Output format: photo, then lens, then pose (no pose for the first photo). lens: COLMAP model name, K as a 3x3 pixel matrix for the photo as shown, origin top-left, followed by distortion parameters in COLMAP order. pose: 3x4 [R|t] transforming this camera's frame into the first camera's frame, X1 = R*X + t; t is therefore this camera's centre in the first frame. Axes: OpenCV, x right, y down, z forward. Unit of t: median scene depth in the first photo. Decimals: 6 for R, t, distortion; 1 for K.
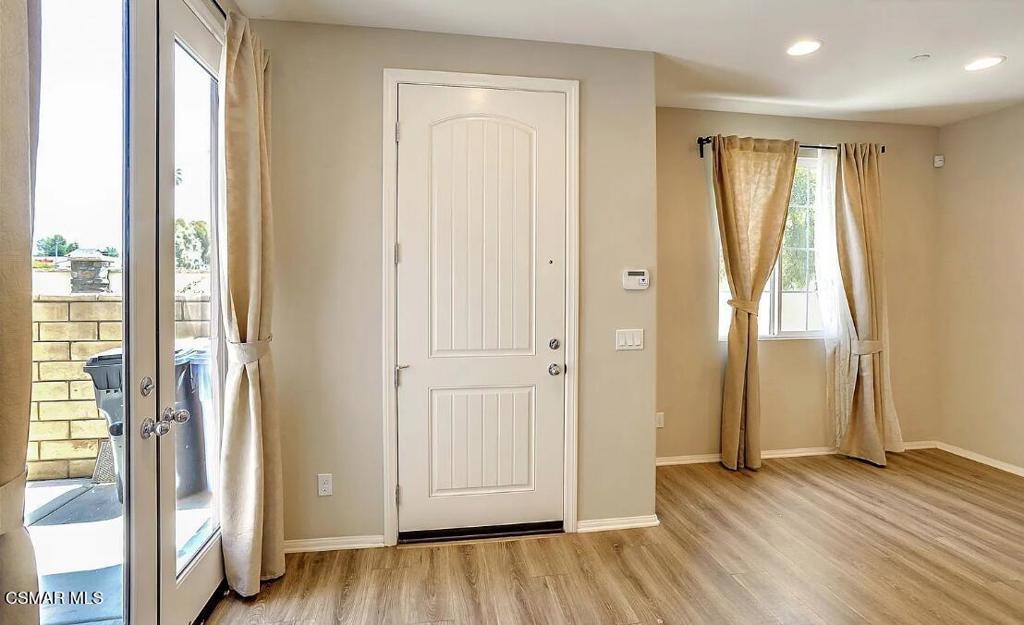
lens RADIAL K [[518.5, 0, 510.1], [0, 518.5, 282.6], [0, 0, 1]] dist [-0.001590, 0.000876]
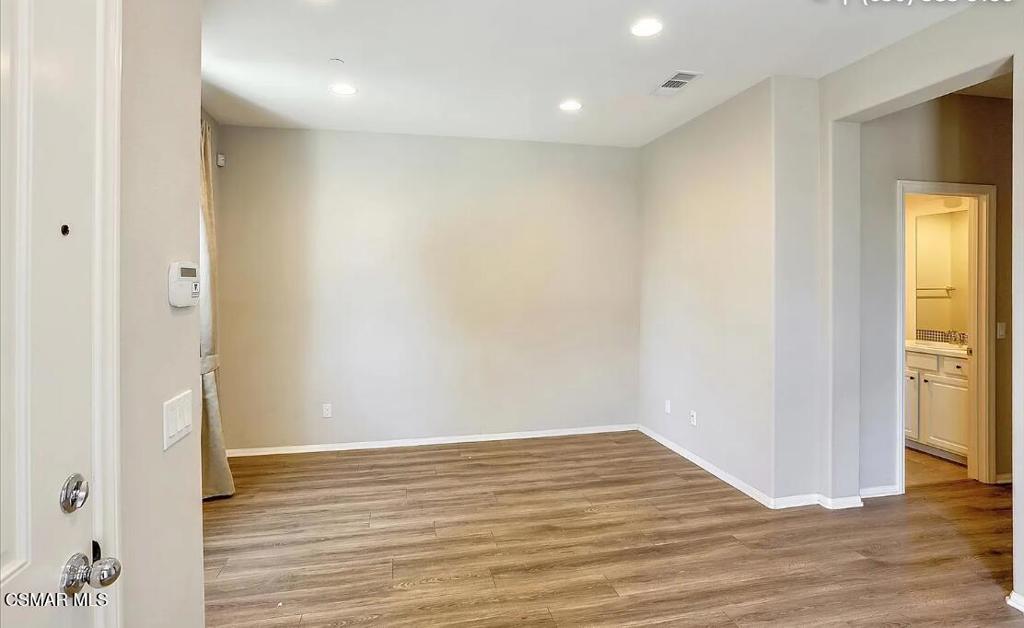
lens RADIAL K [[518.5, 0, 510.1], [0, 518.5, 284.1], [0, 0, 1]] dist [-0.001590, 0.000876]
pose [[-0.058890, -0.005150, 0.998251, -0.220122], [0.007299, 0.999958, 0.005590, -0.006474], [-0.998238, 0.007616, -0.058850, 0.681178]]
